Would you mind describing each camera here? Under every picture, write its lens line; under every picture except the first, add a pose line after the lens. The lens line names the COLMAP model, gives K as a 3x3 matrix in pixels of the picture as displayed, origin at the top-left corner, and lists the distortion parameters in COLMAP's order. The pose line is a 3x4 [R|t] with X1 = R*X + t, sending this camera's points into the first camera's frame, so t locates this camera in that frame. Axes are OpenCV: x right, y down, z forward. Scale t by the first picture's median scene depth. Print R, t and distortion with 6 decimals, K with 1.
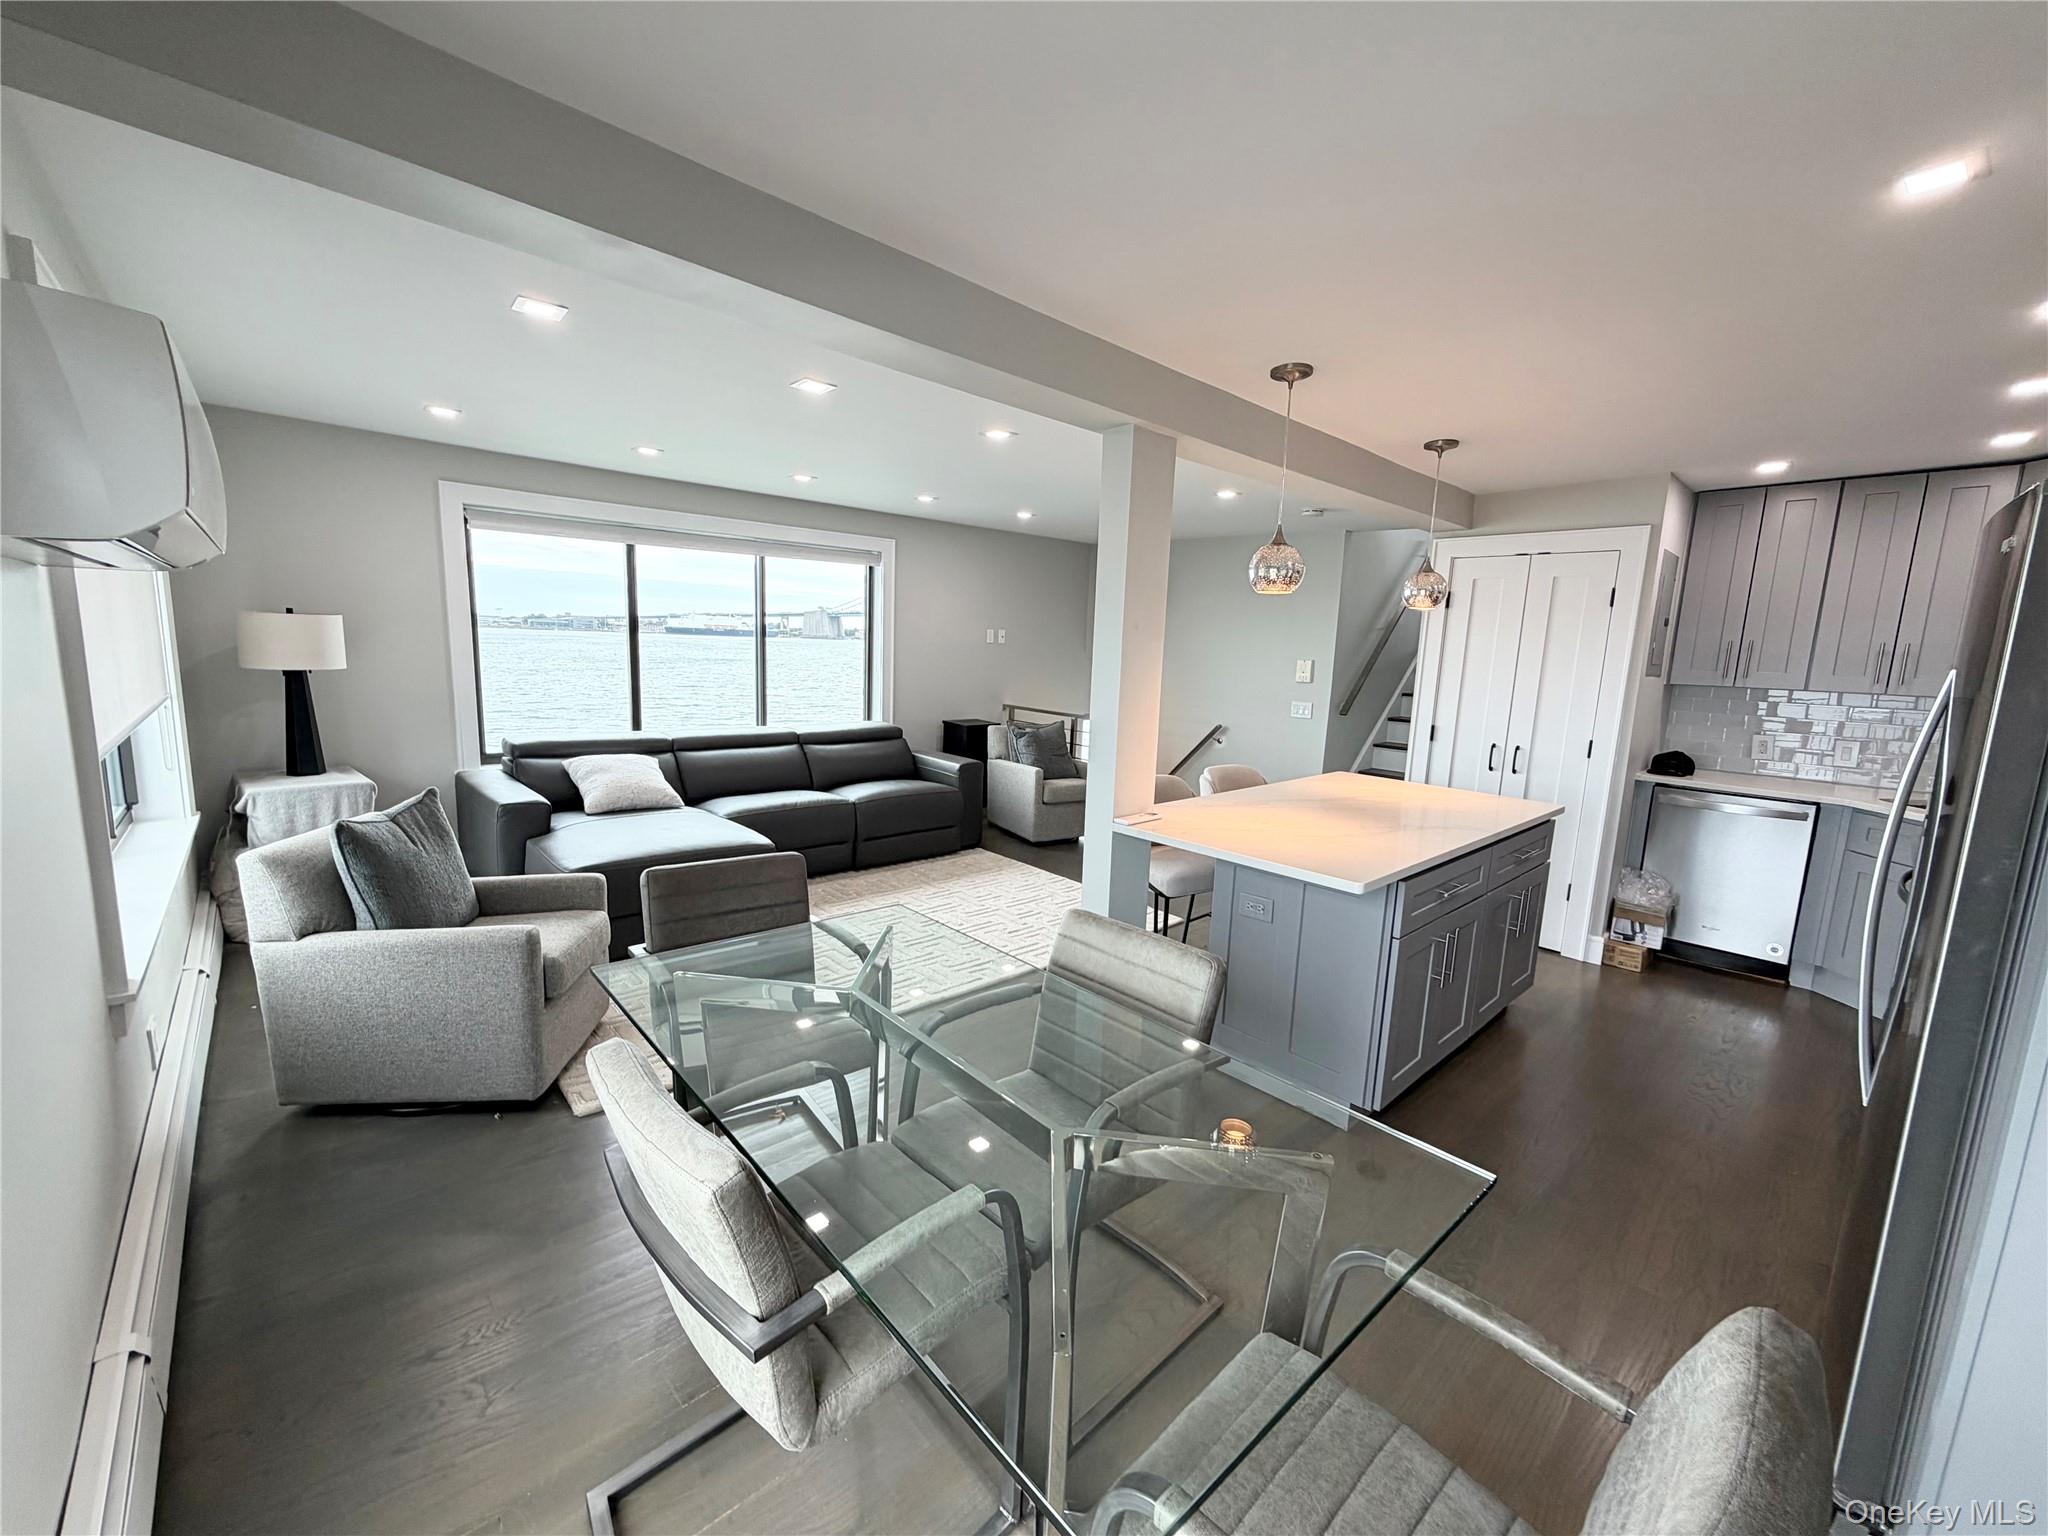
lens RADIAL K [[813.9, 0, 1021.7], [0, 813.9, 771.1], [0, 0, 1]] dist [0.002850, -0.000041]
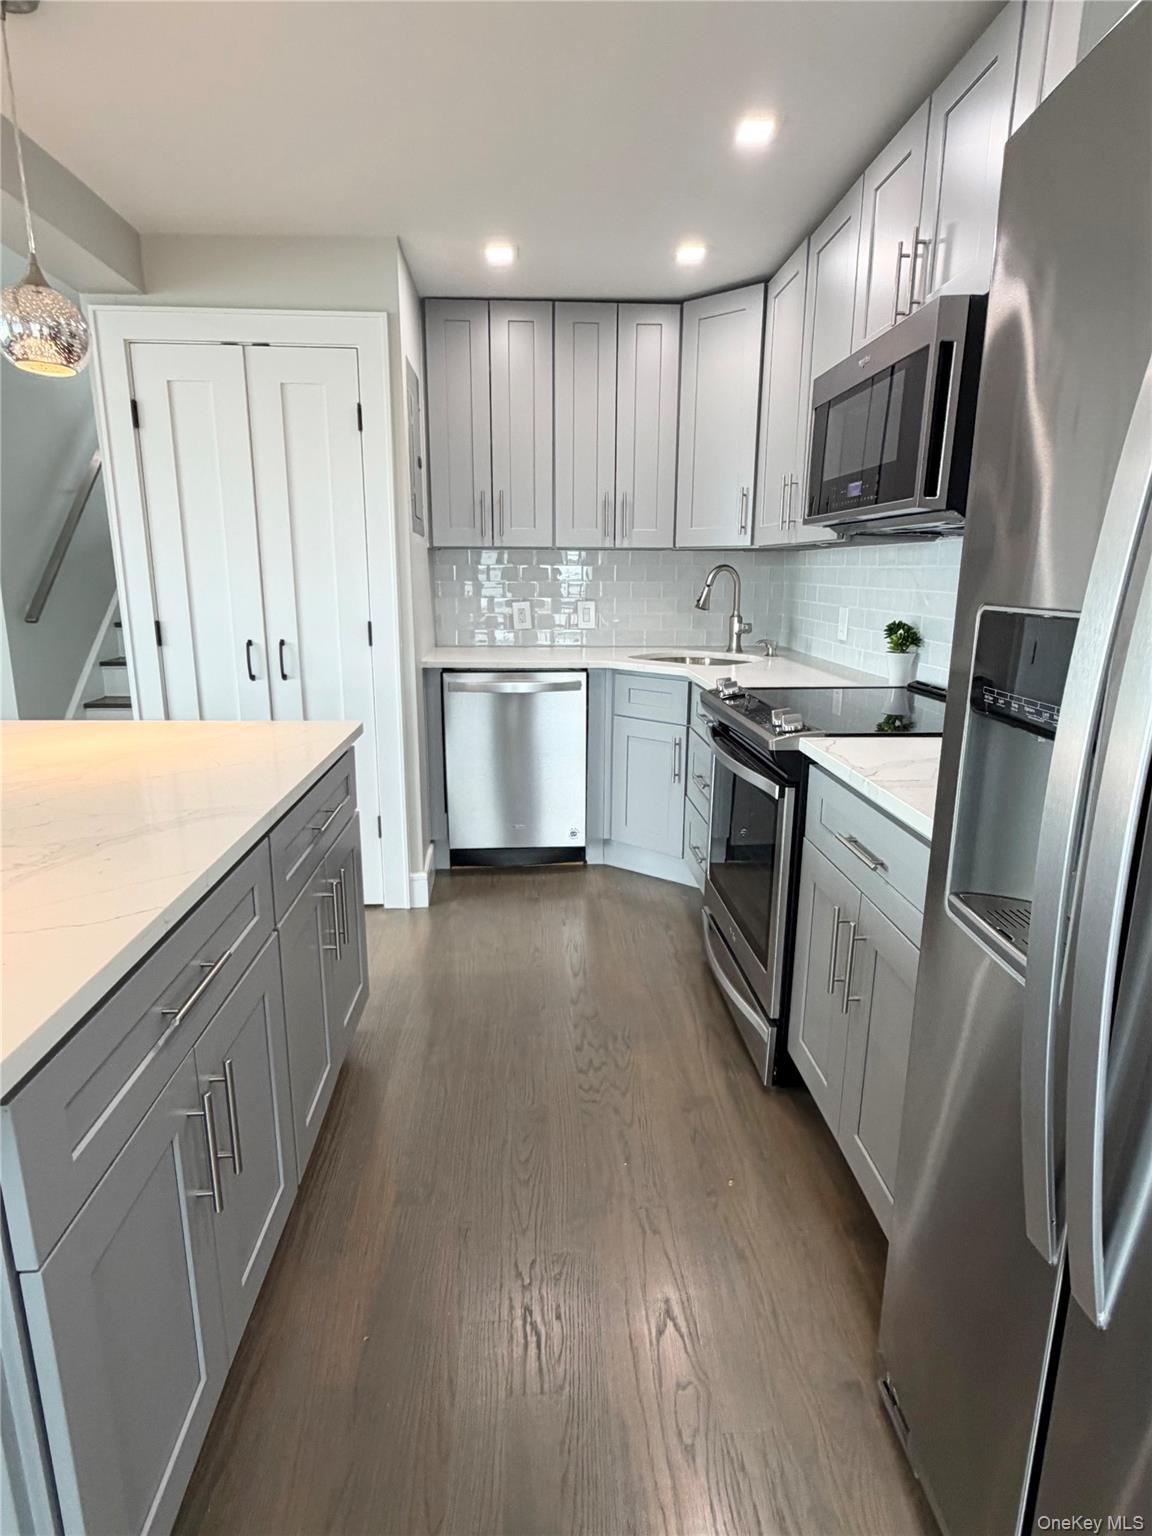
lens RADIAL K [[816.4, 0, 573.1], [0, 816.4, 764.7], [0, 0, 1]] dist [-0.001917, -0.000881]
pose [[0.629047, -0.212062, 0.747883, 0.246503], [0.135952, 0.977256, 0.162751, -0.006747], [-0.765387, -0.000702, 0.643570, 0.401312]]
